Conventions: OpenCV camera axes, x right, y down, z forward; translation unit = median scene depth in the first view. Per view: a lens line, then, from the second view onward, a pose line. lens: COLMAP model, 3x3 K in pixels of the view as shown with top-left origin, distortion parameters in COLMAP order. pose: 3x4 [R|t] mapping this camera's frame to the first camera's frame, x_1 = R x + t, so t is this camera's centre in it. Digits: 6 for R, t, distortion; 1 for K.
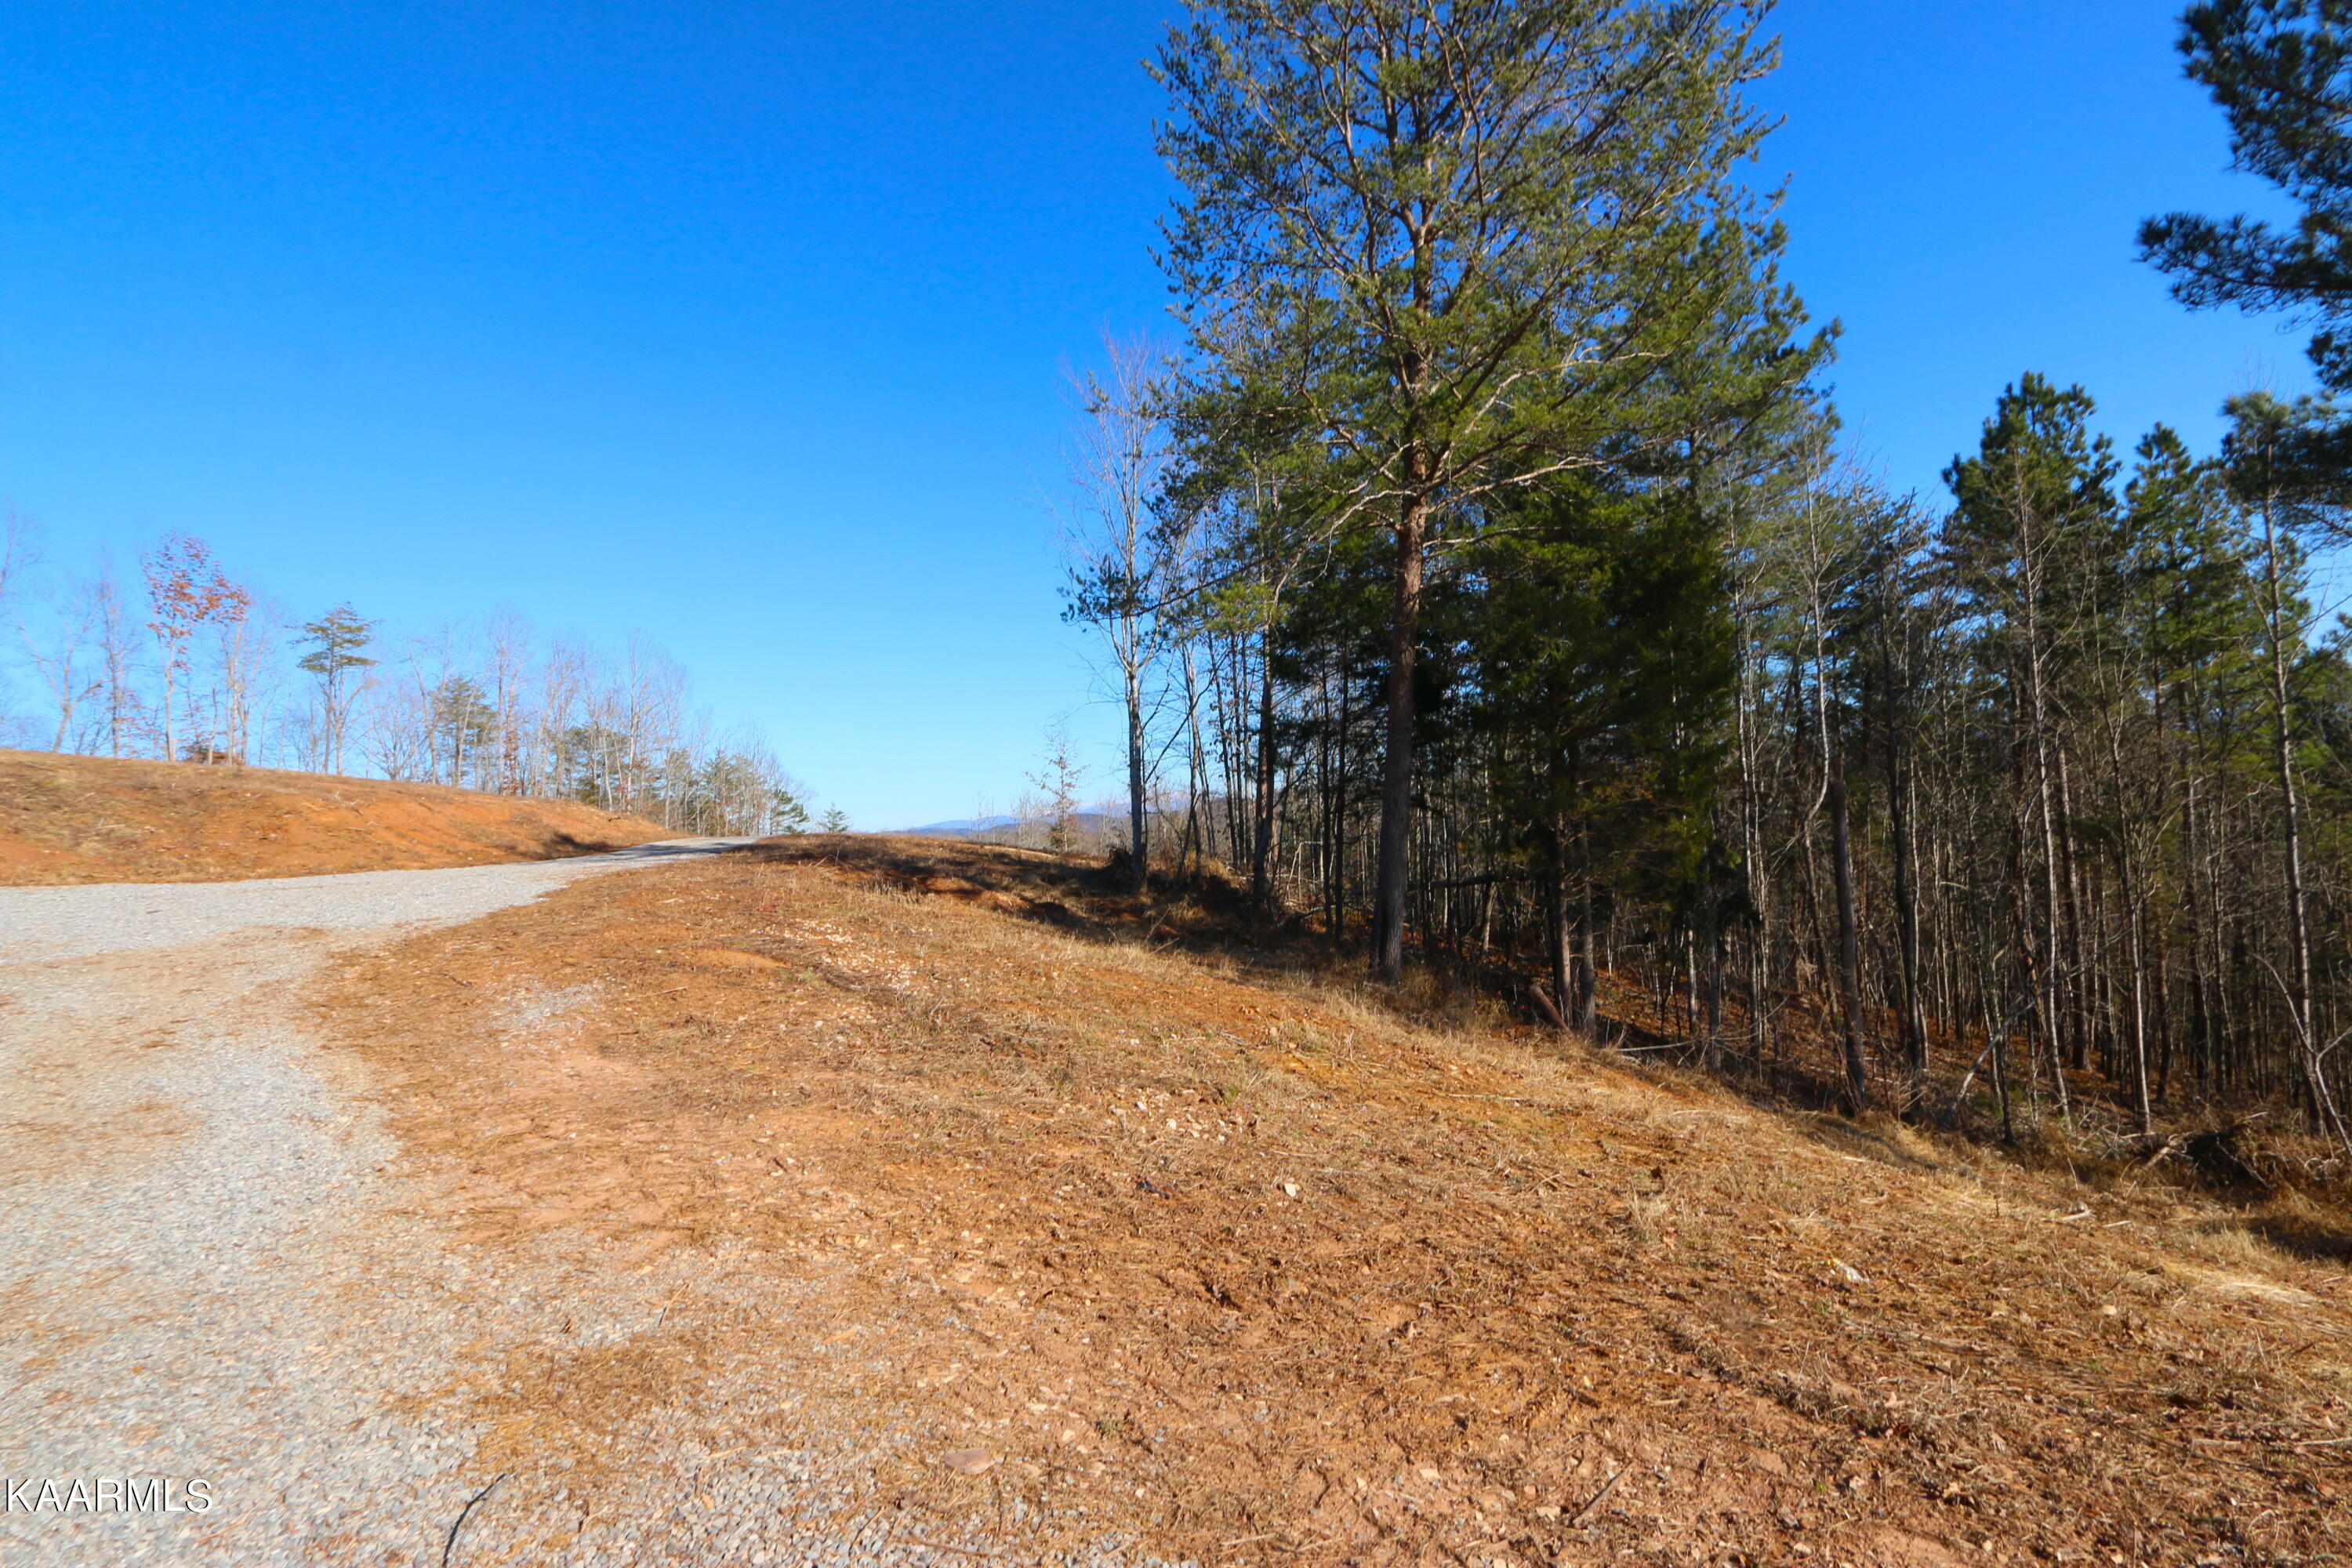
lens RADIAL K [[1098.1, 0, 1154.2], [0, 1098.1, 787.0], [0, 0, 1]] dist [-0.016624, 0.003261]
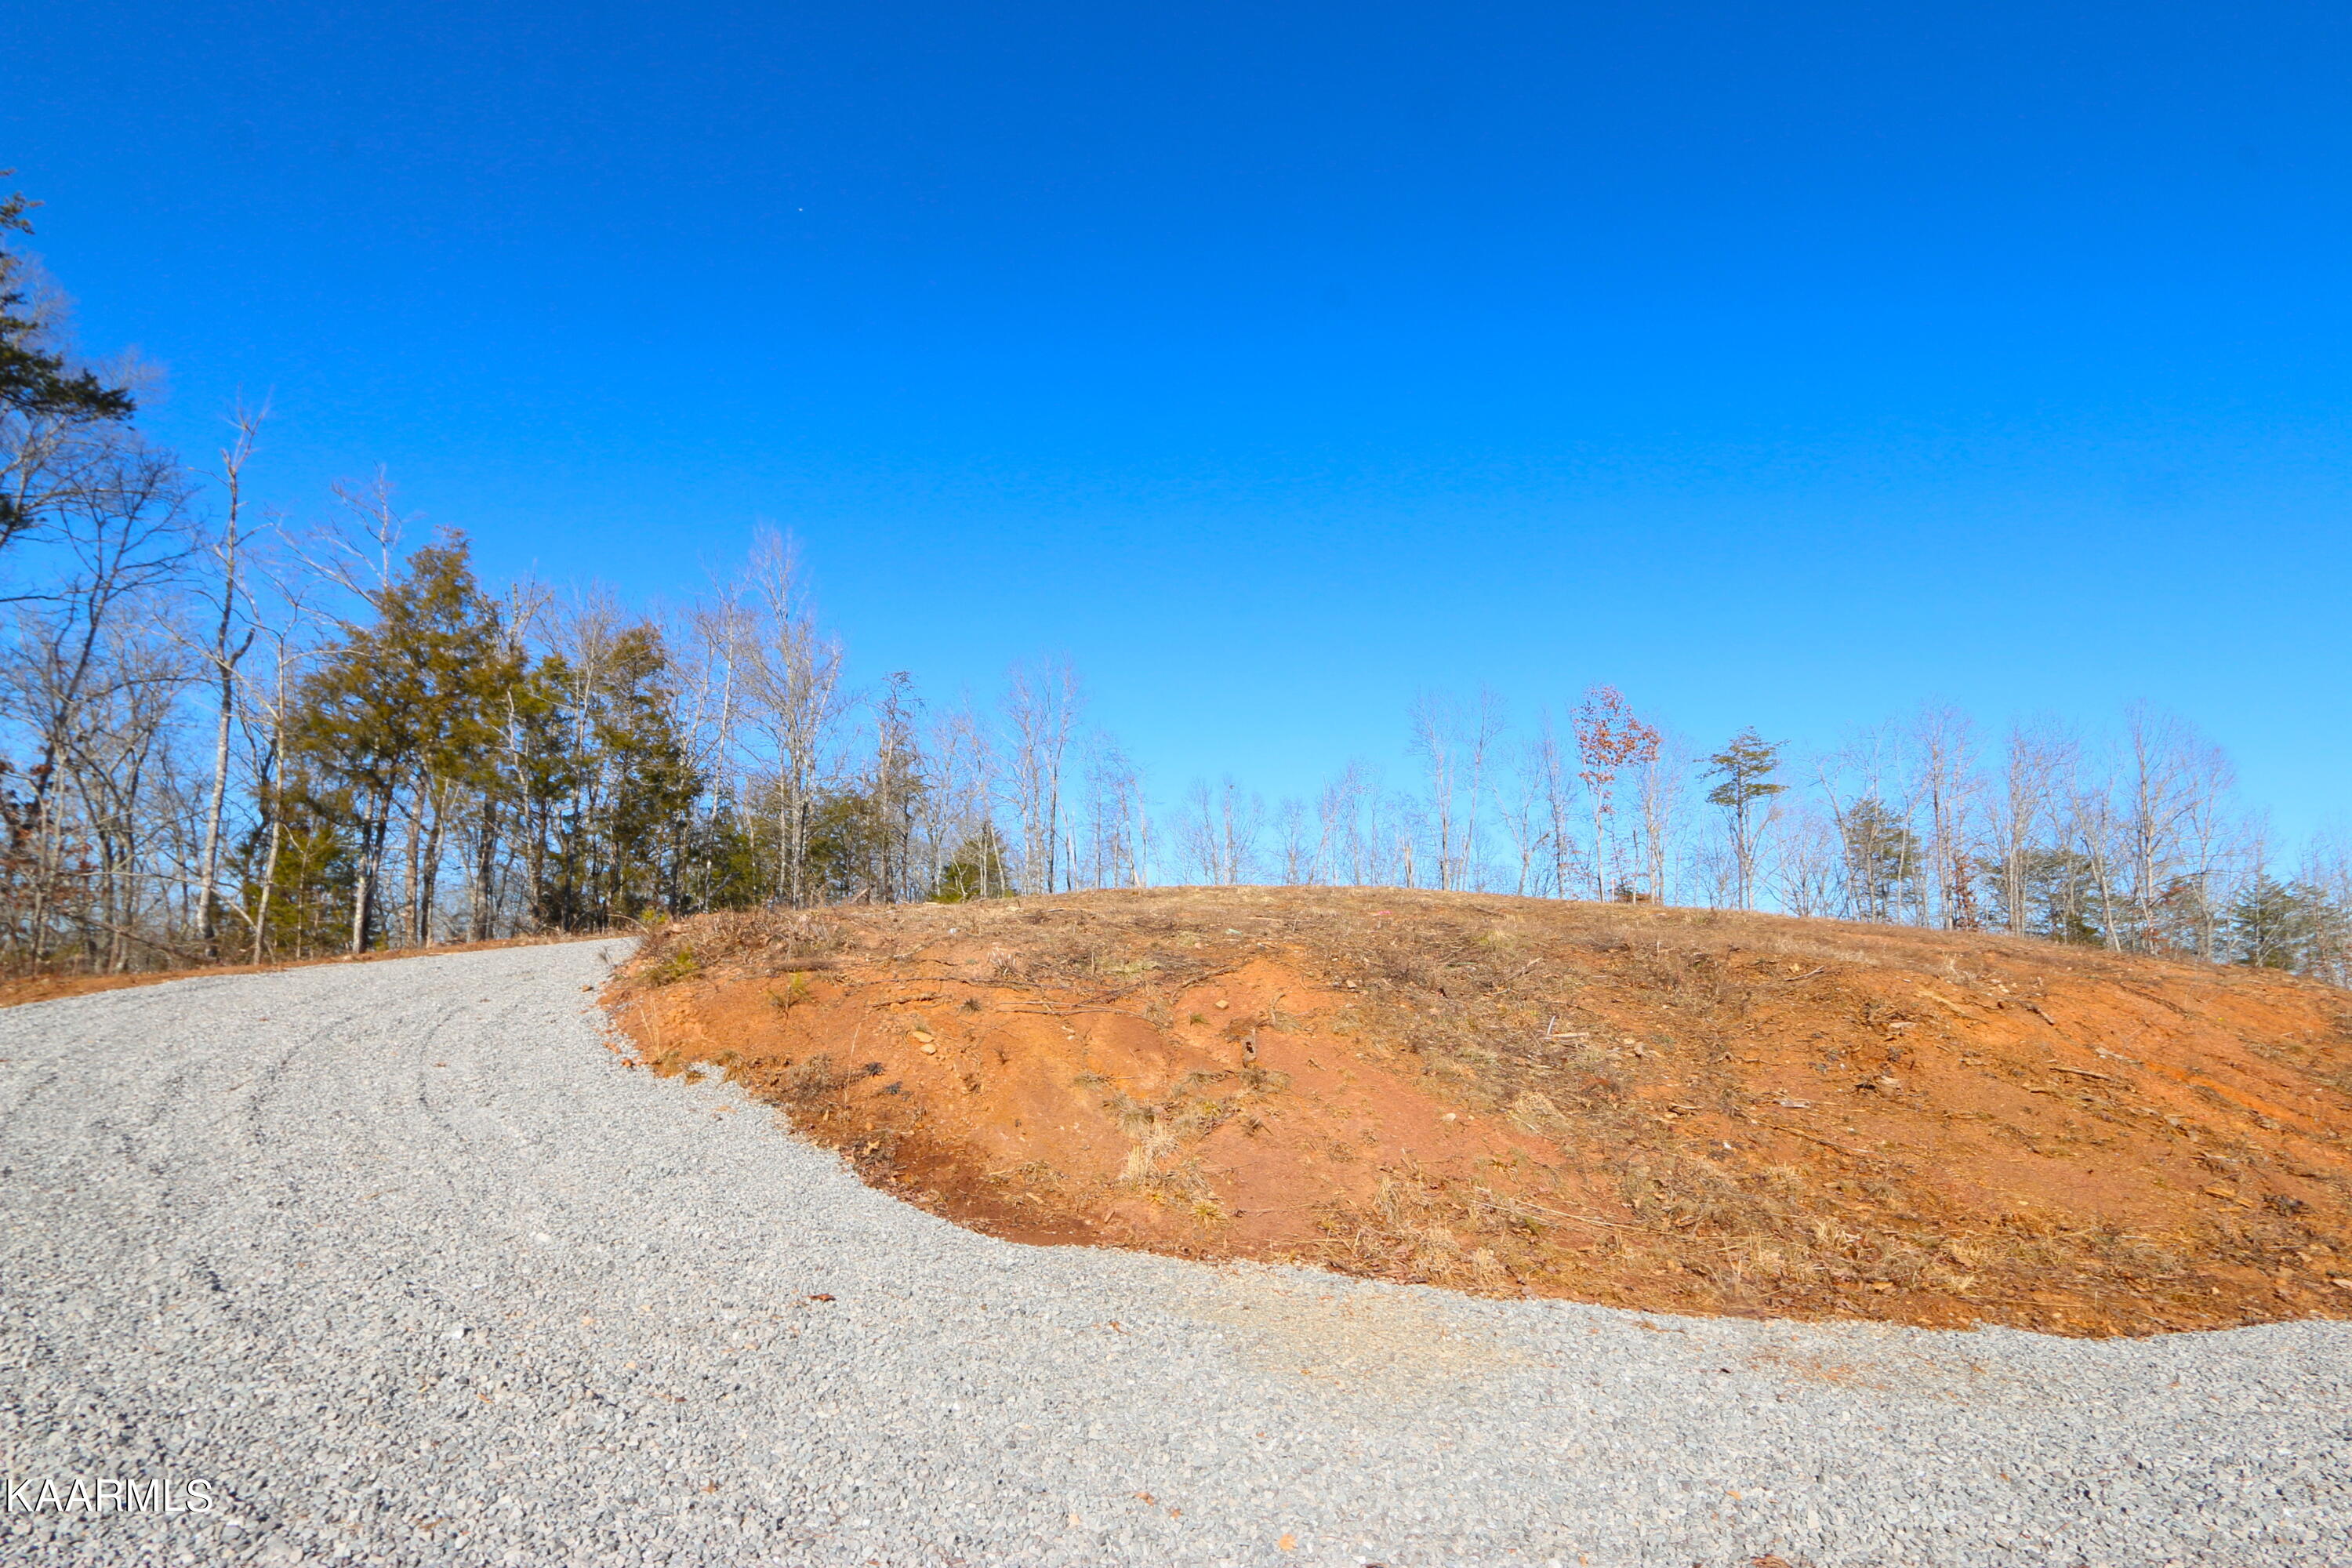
lens RADIAL K [[1098.1, 0, 1163.9], [0, 1098.1, 791.3], [0, 0, 1]] dist [-0.016624, 0.003261]
pose [[0.445496, -0.104900, -0.889117, -0.147151], [-0.004422, 0.992842, -0.119354, -0.003024], [0.895273, 0.057104, 0.441843, 0.152040]]
